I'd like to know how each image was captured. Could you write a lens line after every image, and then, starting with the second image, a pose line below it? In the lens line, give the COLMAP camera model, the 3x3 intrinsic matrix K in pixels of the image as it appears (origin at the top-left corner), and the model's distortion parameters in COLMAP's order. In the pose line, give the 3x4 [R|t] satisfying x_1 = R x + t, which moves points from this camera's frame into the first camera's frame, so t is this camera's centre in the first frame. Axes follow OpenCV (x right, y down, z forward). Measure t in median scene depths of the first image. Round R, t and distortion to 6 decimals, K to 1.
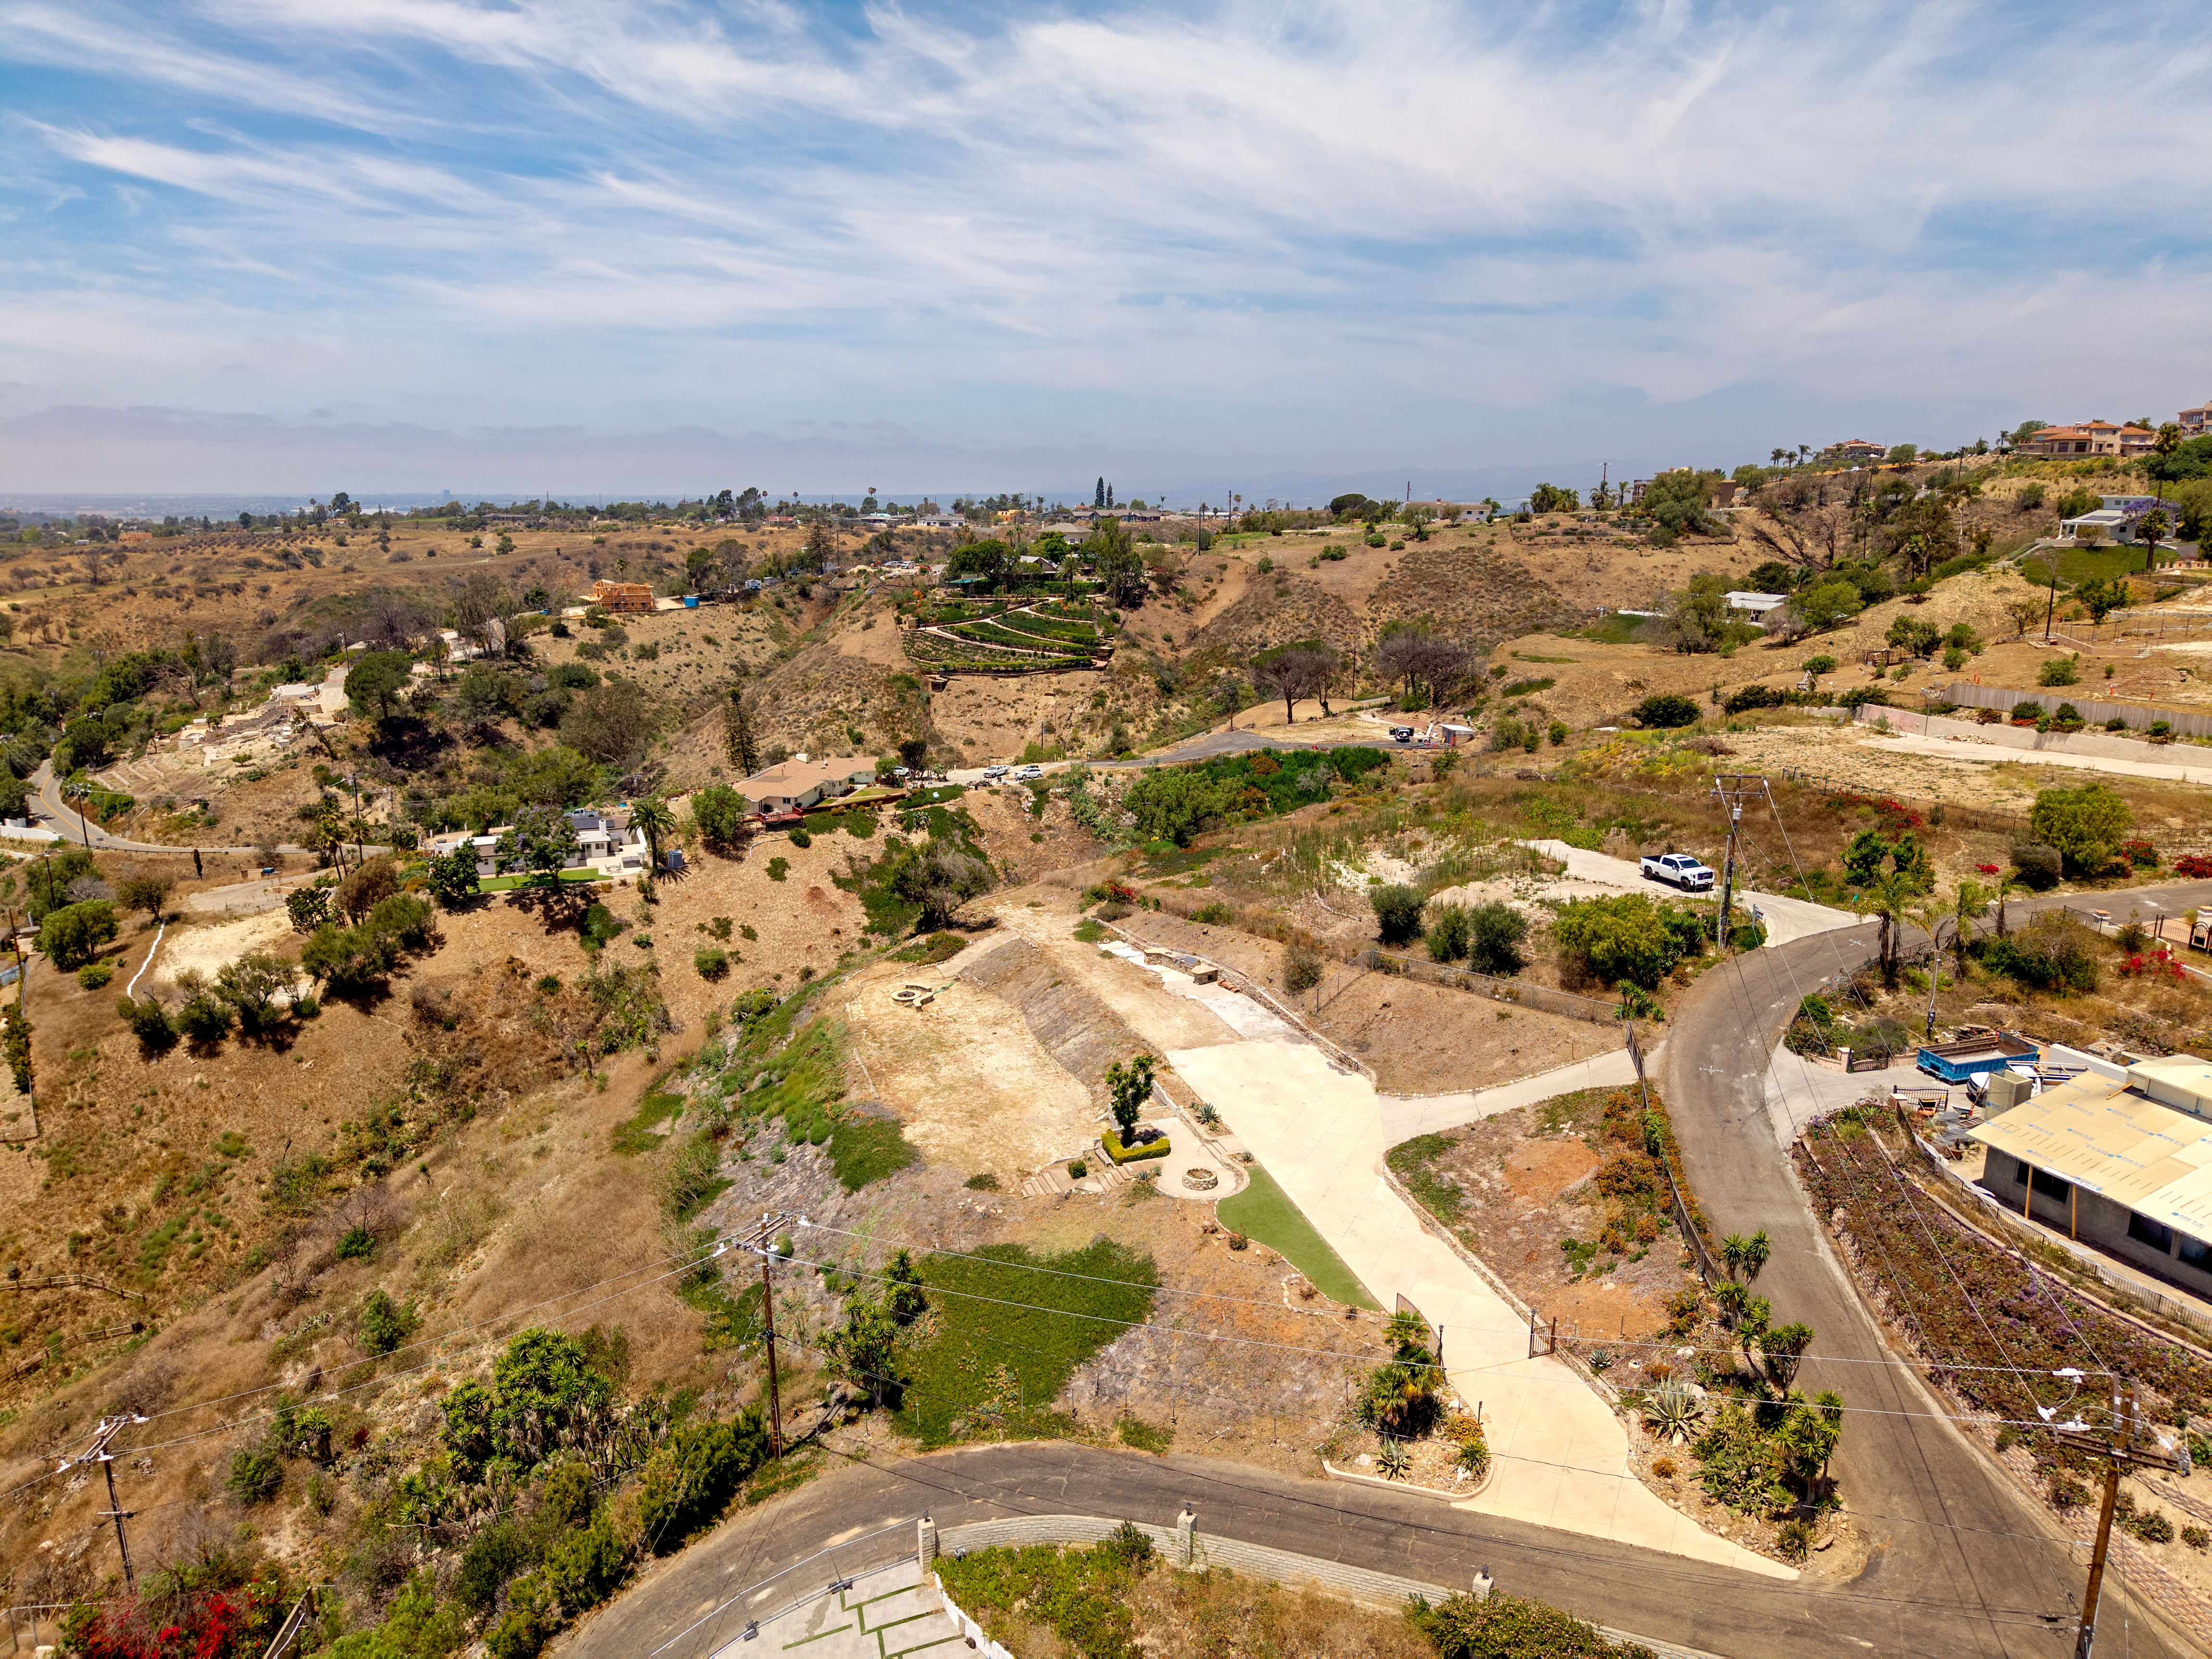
lens RADIAL K [[1472.8, 0, 1117.7], [0, 1472.8, 823.0], [0, 0, 1]] dist [0.017264, -0.015868]
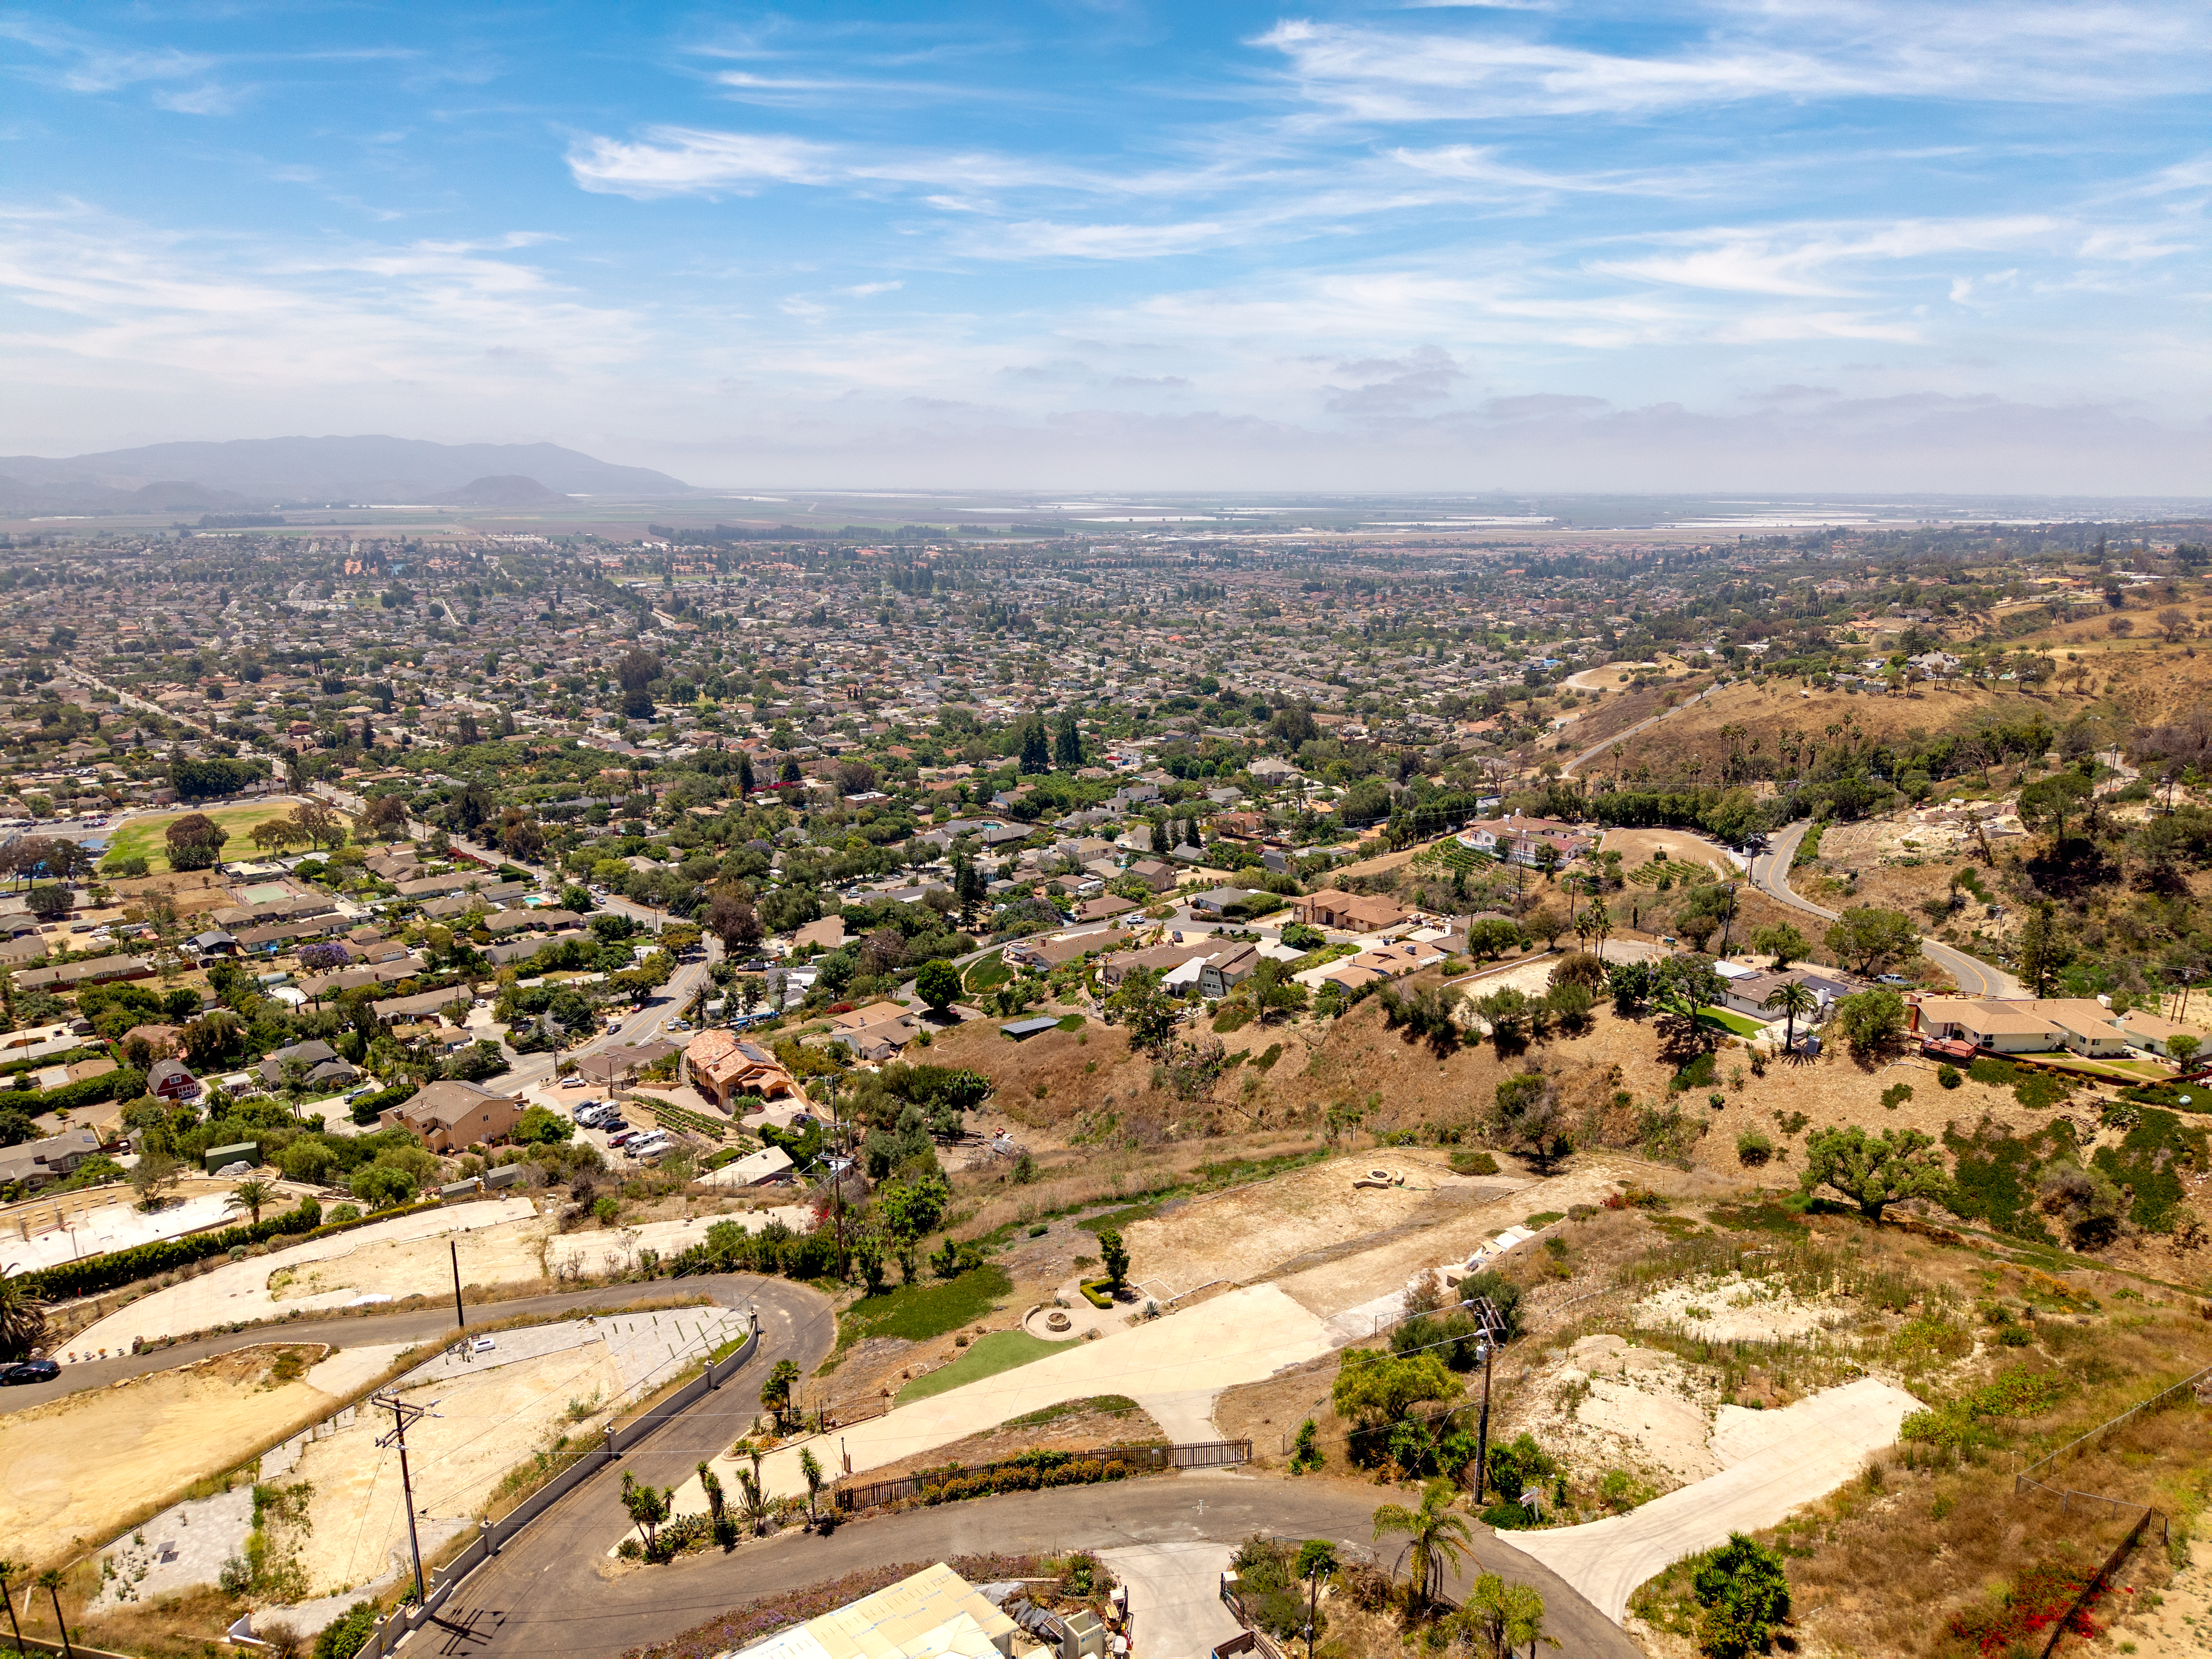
lens RADIAL K [[1472.8, 0, 1095.8], [0, 1472.8, 833.1], [0, 0, 1]] dist [0.017264, -0.015868]
pose [[0.206110, 0.224855, -0.952344, 0.650107], [-0.221884, 0.958629, 0.178318, -0.228428], [0.953041, 0.174556, 0.247475, 0.316602]]
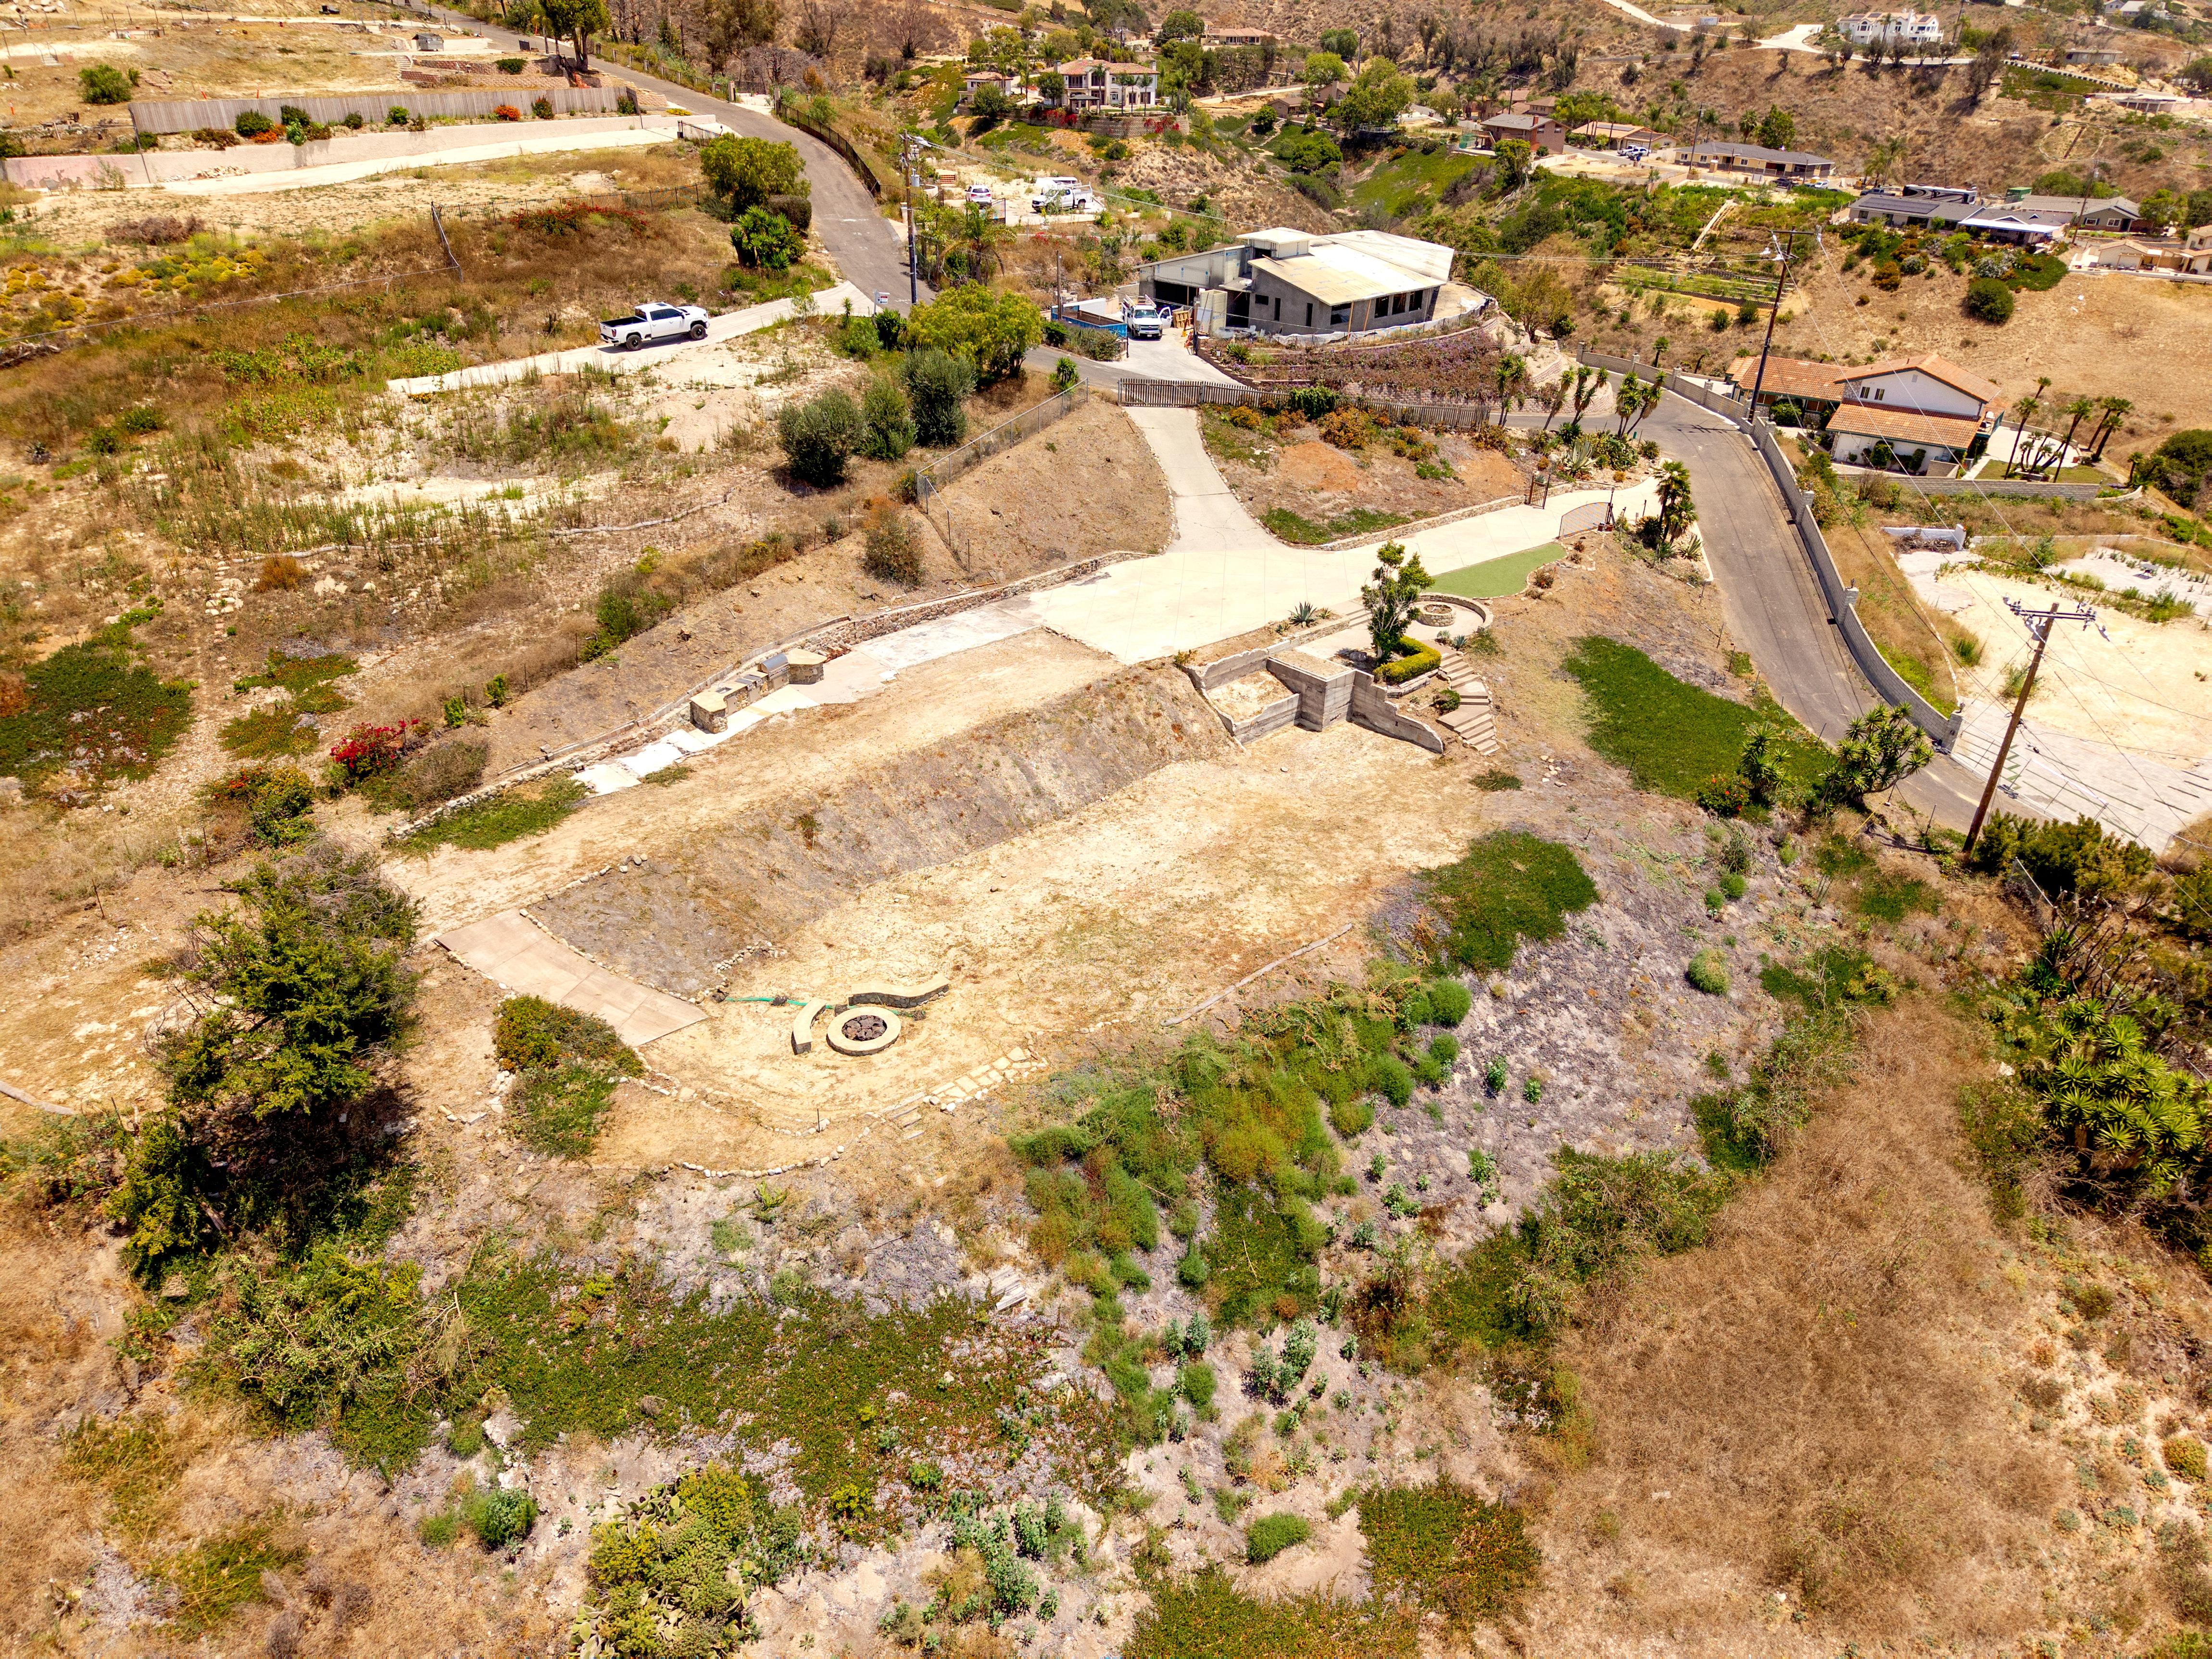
lens RADIAL K [[1472.8, 0, 1106.6], [0, 1472.8, 842.6], [0, 0, 1]] dist [0.017264, -0.015868]
pose [[-0.368957, -0.466889, 0.803670, -0.342293], [0.197677, 0.805475, 0.558689, -0.099355], [-0.908182, 0.364999, -0.204892, 0.731826]]
